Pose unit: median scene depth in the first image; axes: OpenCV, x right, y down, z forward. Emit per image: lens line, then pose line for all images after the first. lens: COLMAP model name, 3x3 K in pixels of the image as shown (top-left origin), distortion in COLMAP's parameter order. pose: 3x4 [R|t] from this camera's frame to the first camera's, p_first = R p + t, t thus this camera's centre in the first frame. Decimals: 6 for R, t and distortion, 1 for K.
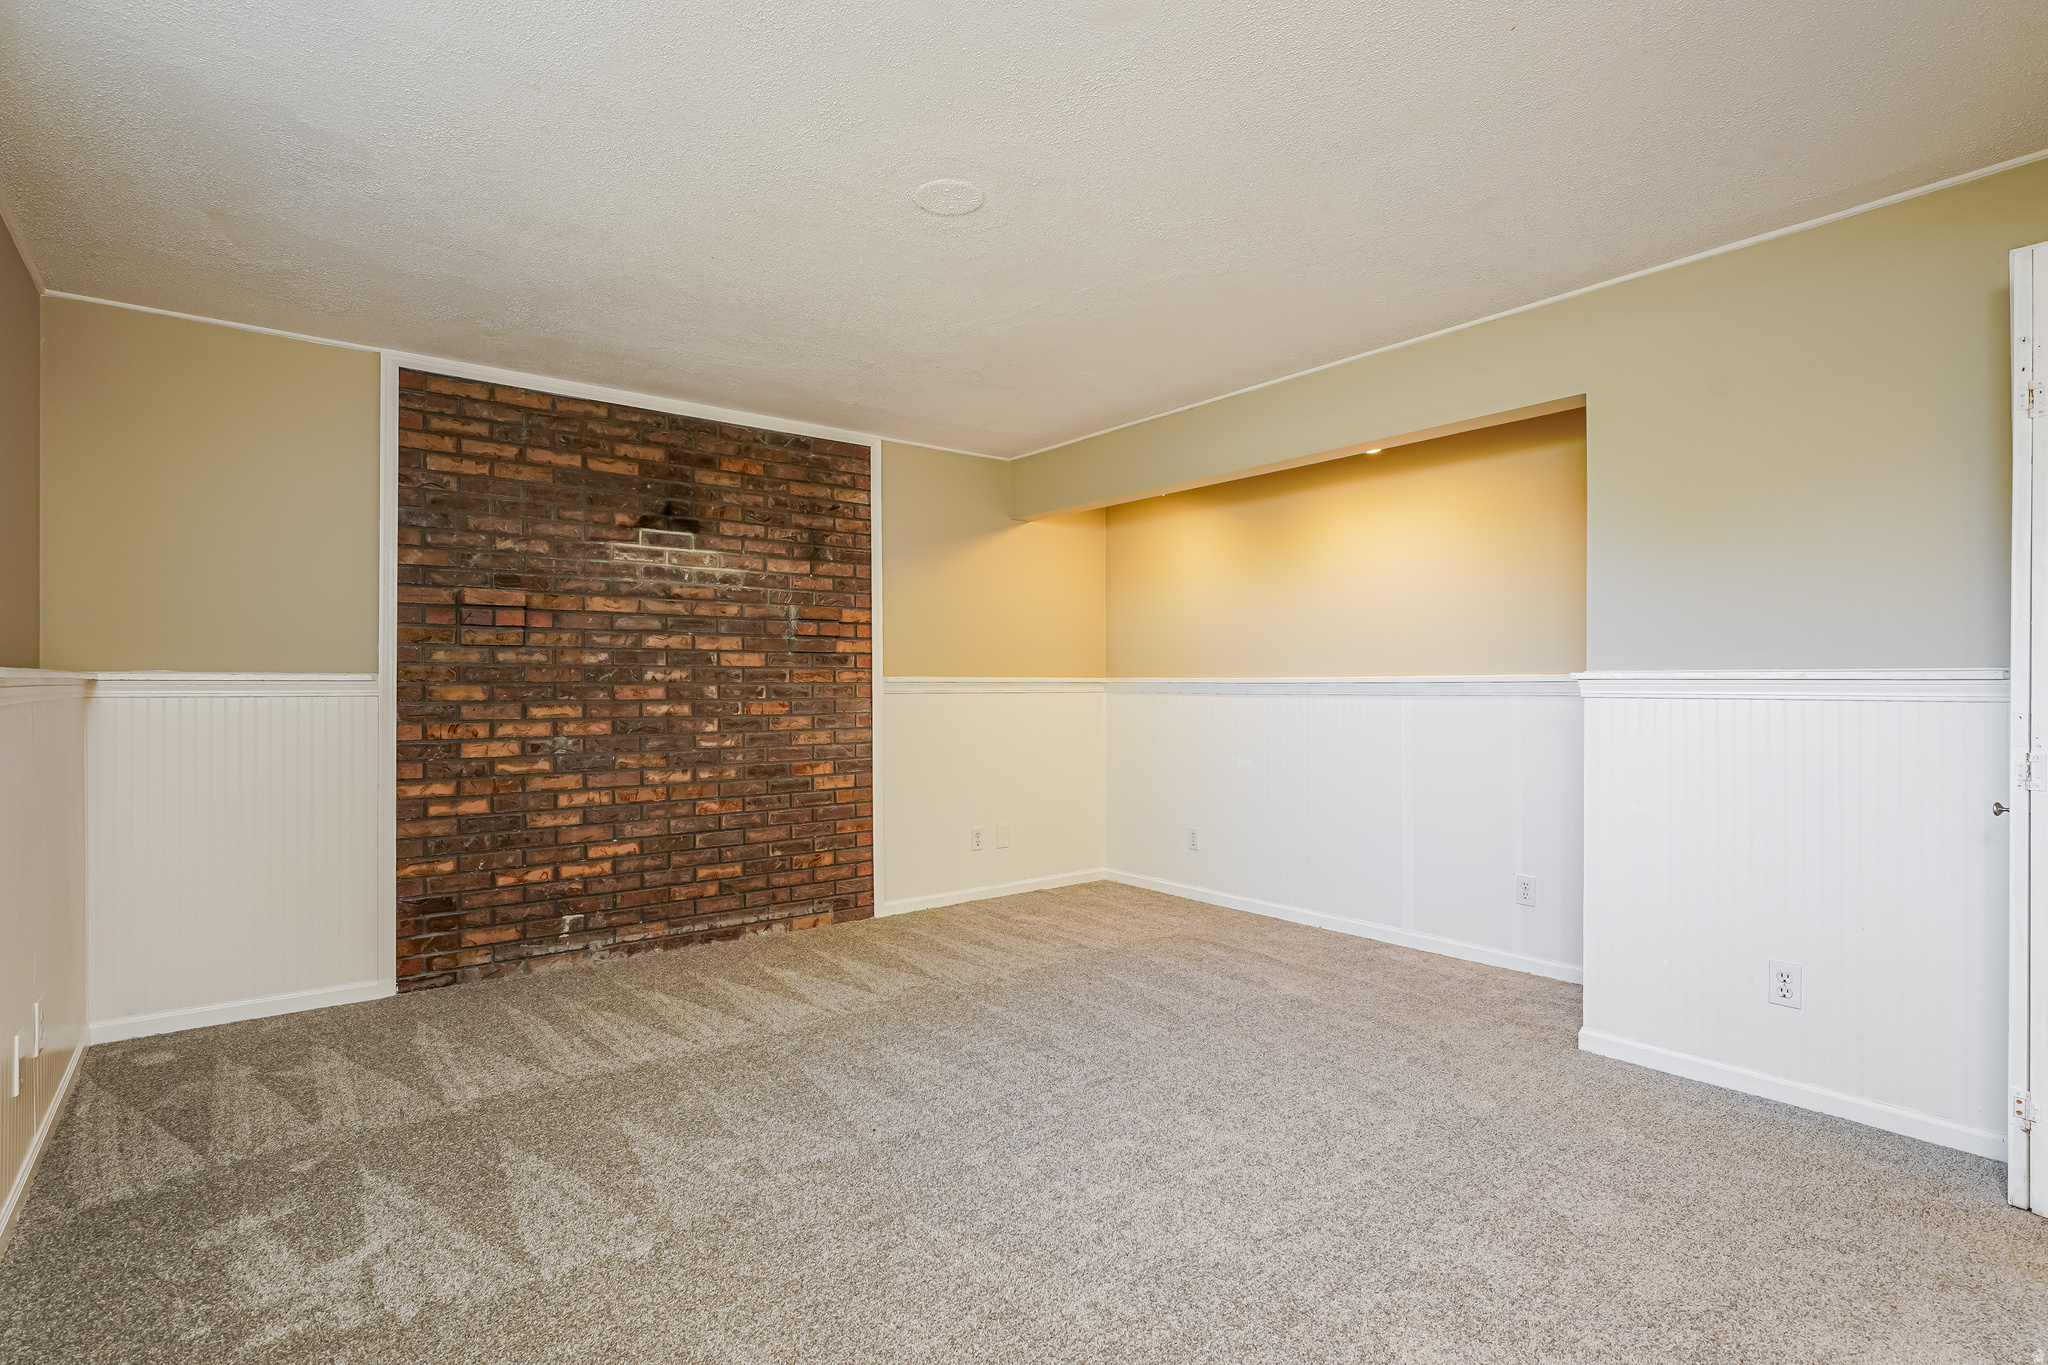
lens RADIAL K [[992.0, 0, 1024.9], [0, 992.0, 687.7], [0, 0, 1]] dist [-0.001832, 0.000093]
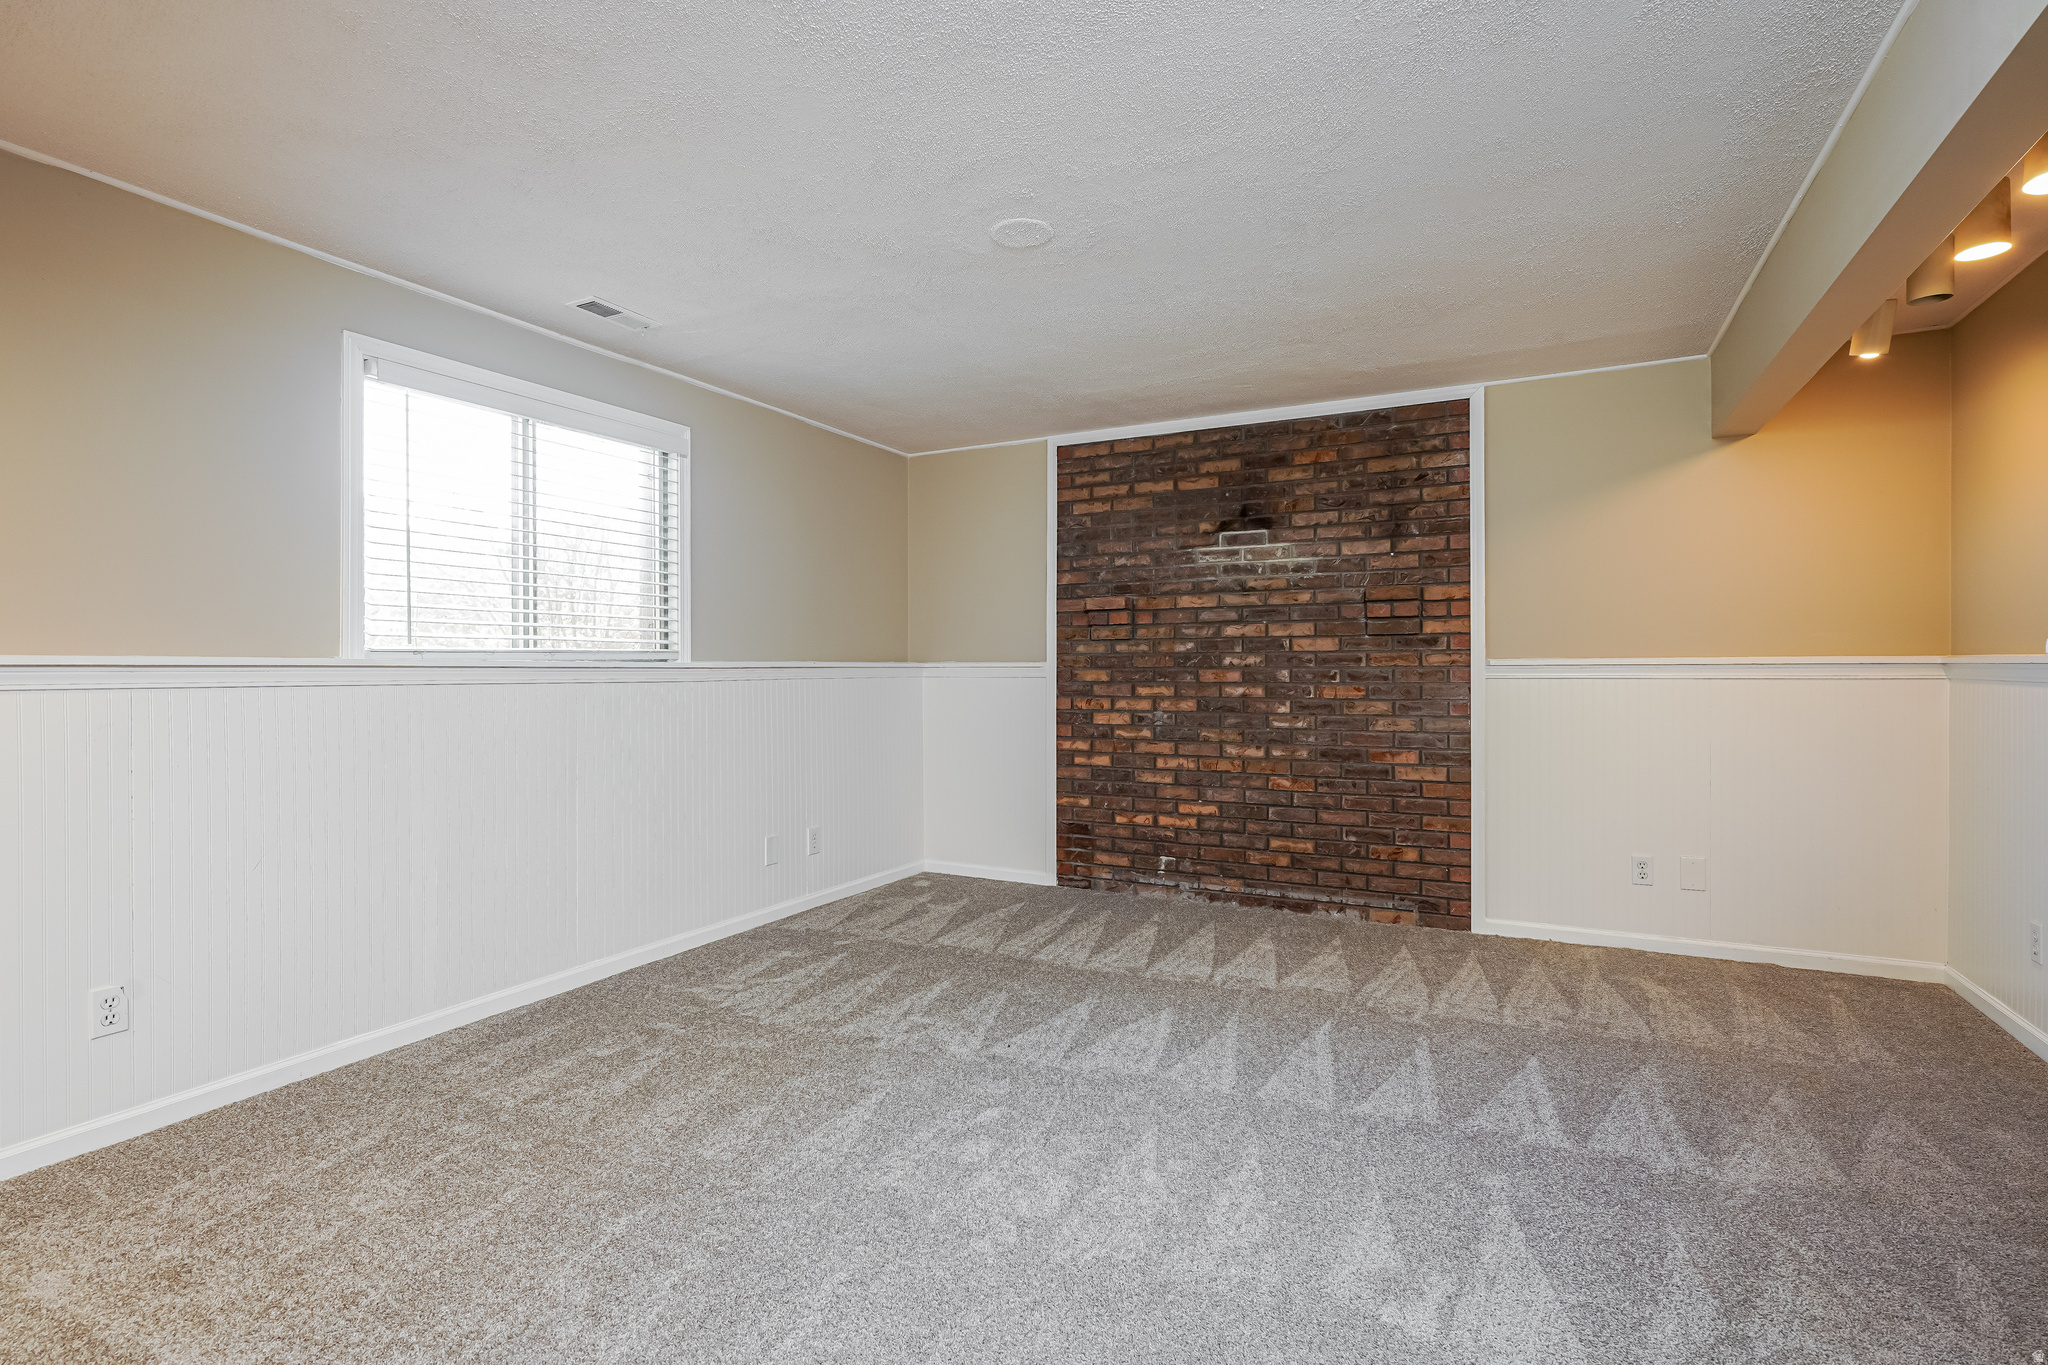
lens RADIAL K [[992.0, 0, 1022.3], [0, 992.0, 681.3], [0, 0, 1]] dist [-0.001832, 0.000093]
pose [[0.415261, 0.009451, -0.909653, 0.550322], [0.000170, 0.999945, 0.010467, -0.000874], [0.909702, -0.004501, 0.415237, 0.308437]]
